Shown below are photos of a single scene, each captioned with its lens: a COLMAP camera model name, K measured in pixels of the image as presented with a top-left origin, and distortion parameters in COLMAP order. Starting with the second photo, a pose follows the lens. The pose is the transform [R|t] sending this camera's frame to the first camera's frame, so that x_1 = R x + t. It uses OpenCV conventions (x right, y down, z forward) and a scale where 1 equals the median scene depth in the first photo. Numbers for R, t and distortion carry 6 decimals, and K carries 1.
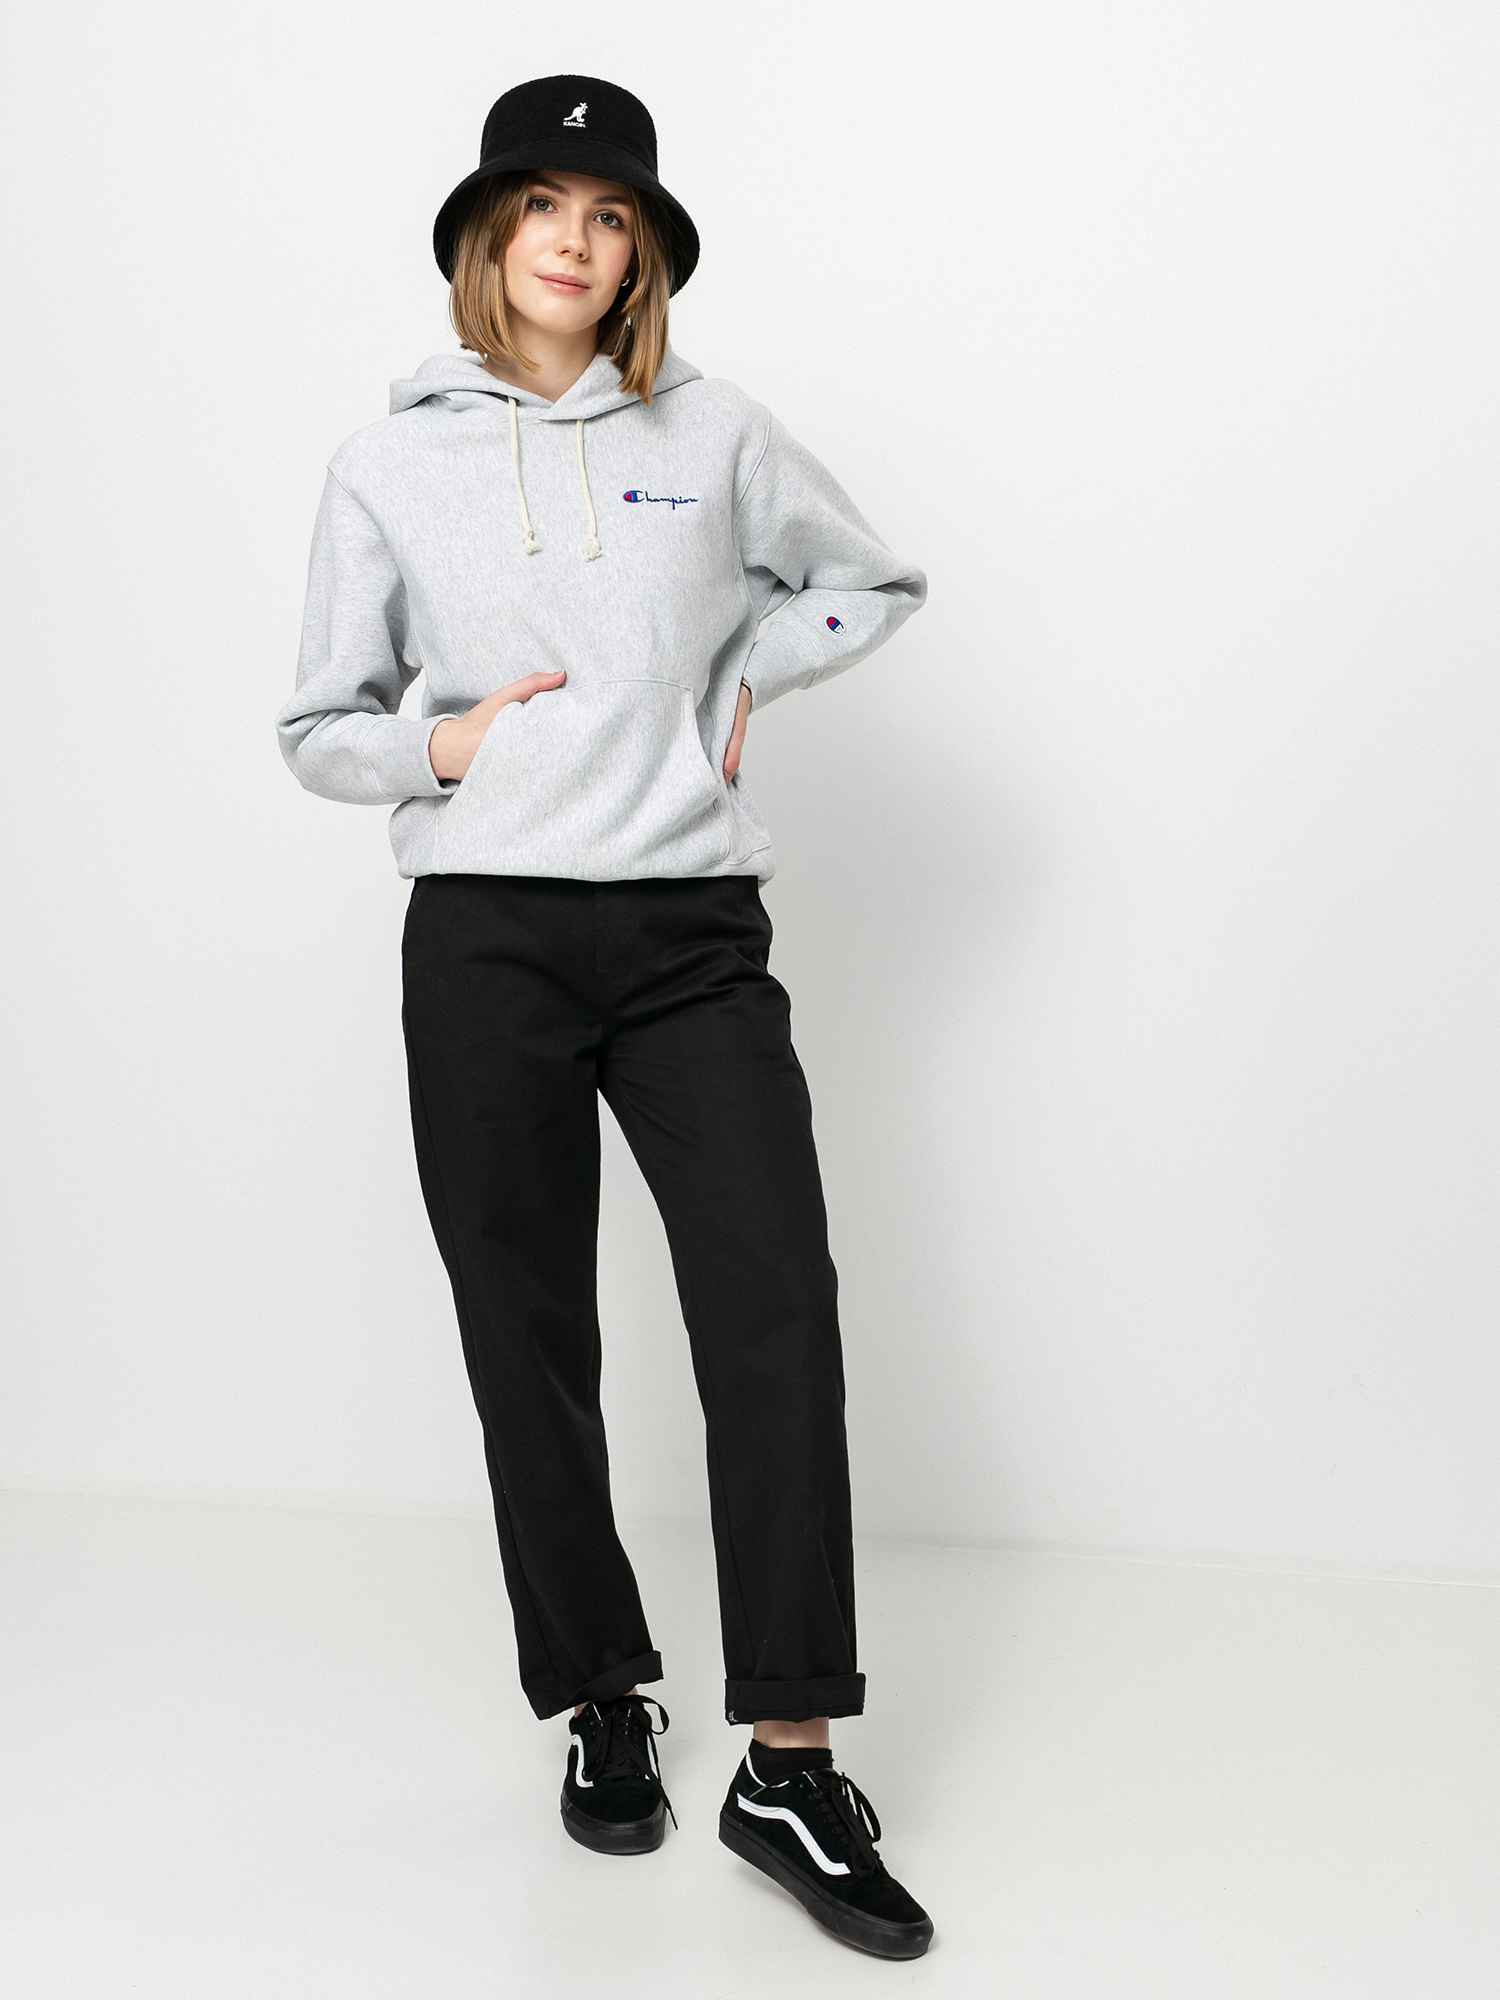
lens RADIAL K [[2823.8, 0, 750.0], [0, 2823.8, 1000.0], [0, 0, 1]] dist [-0.334309, 0.001944]
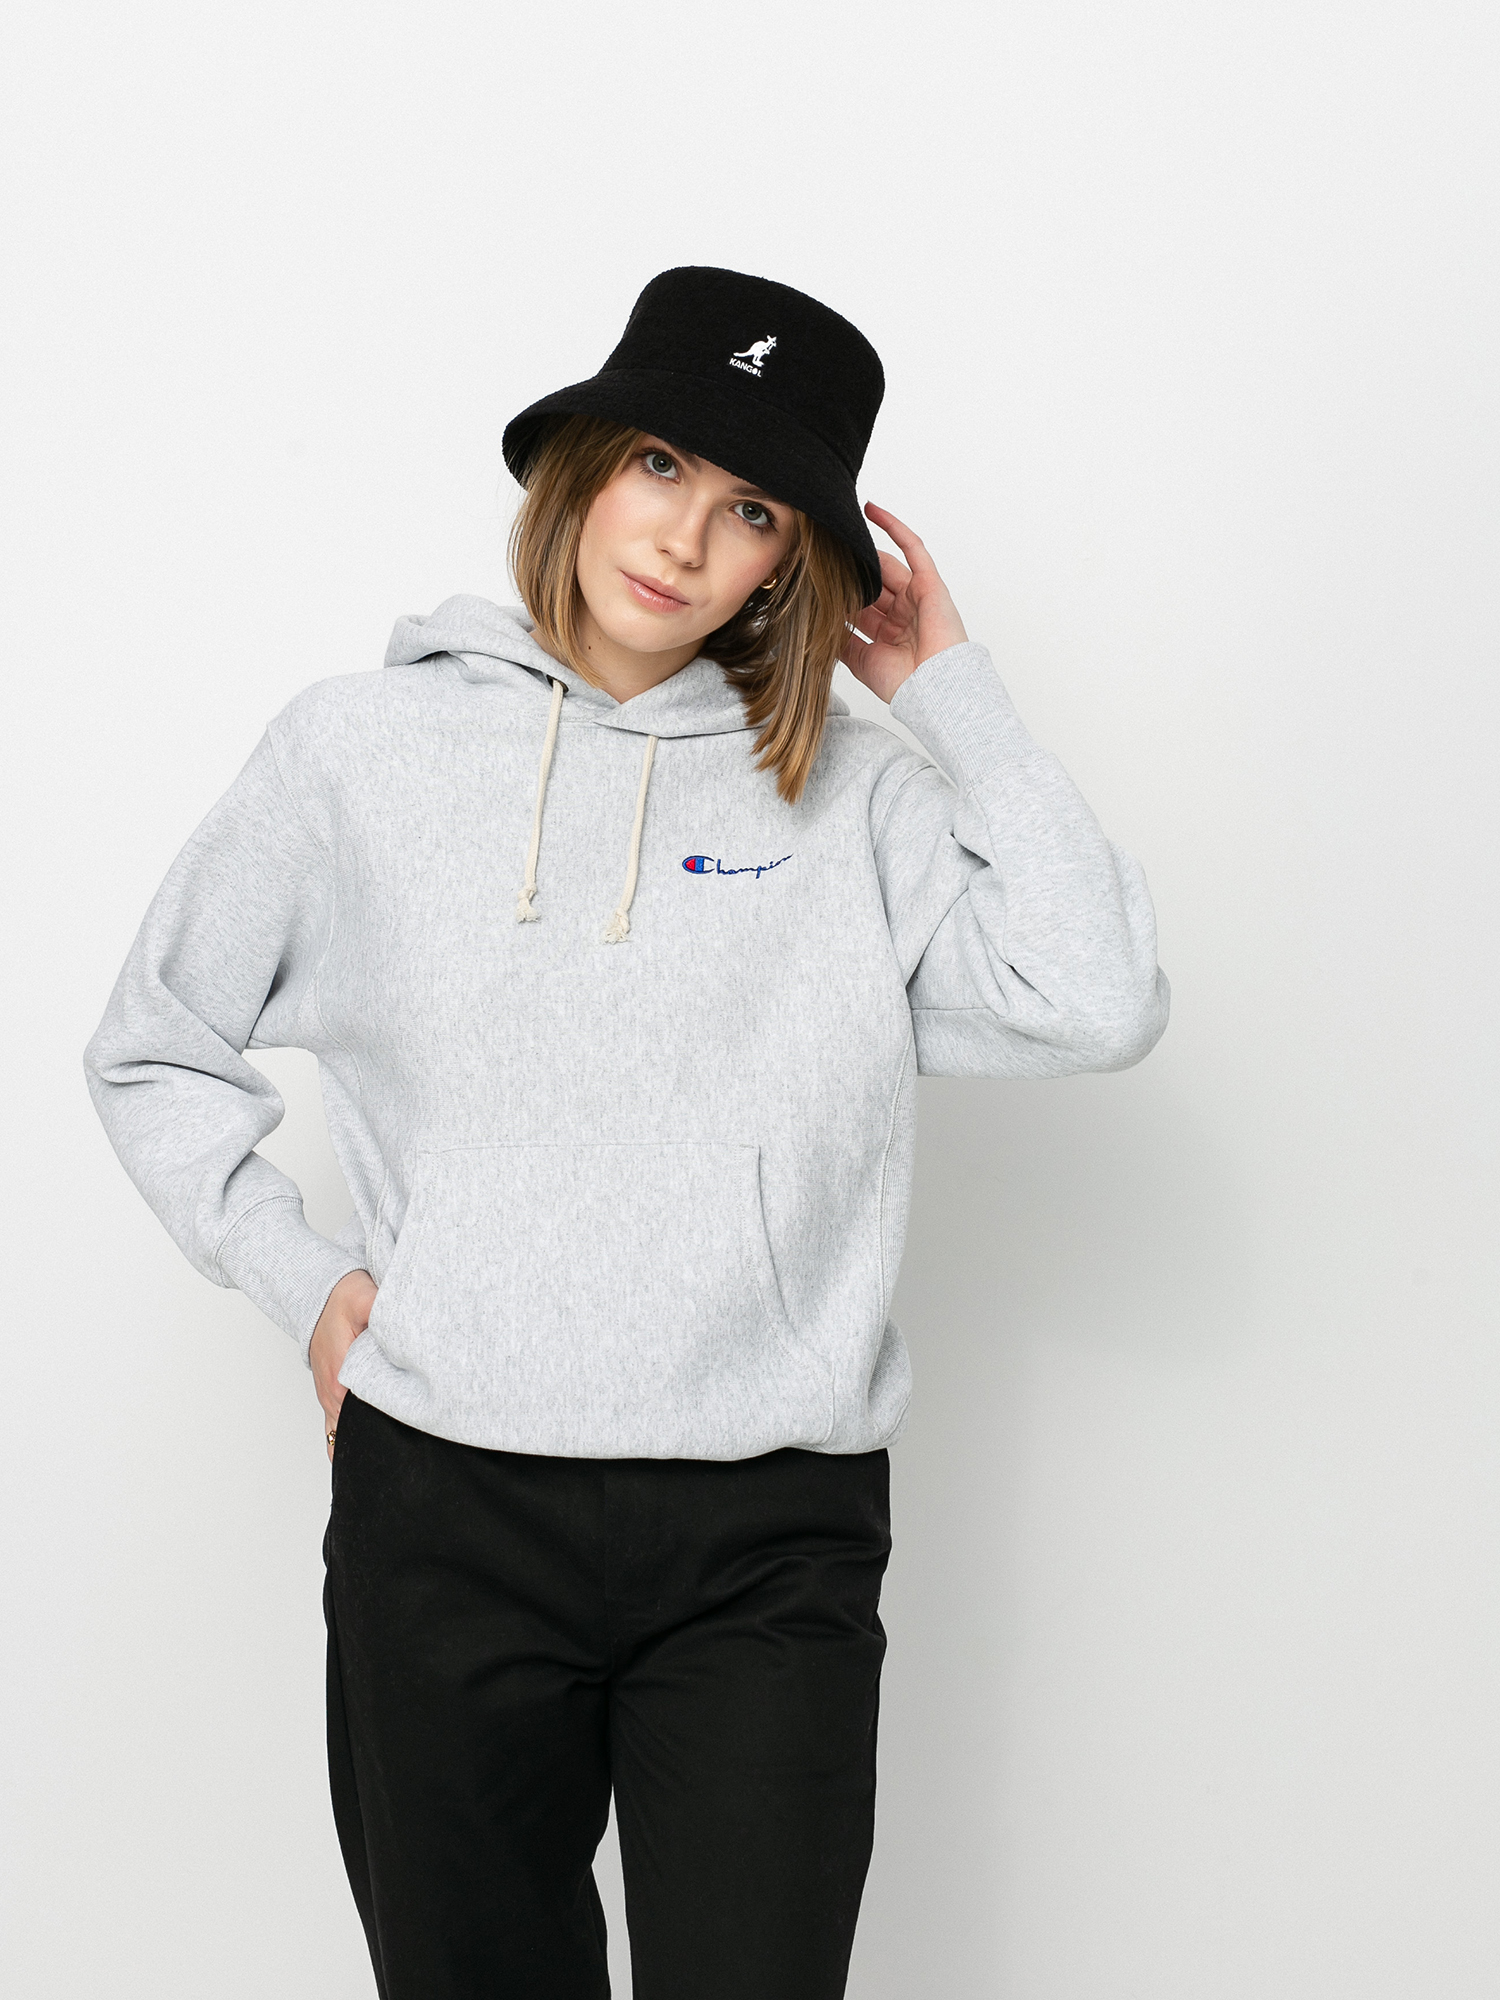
lens RADIAL K [[2819.1, 0, 750.0], [0, 2819.1, 1000.0], [0, 0, 1]] dist [1.154741, -0.000880]
pose [[0.964653, 0.263157, 0.013896, -0.029017], [-0.253680, 0.941606, -0.221415, 0.002596], [-0.071351, 0.210064, 0.975081, 0.311983]]
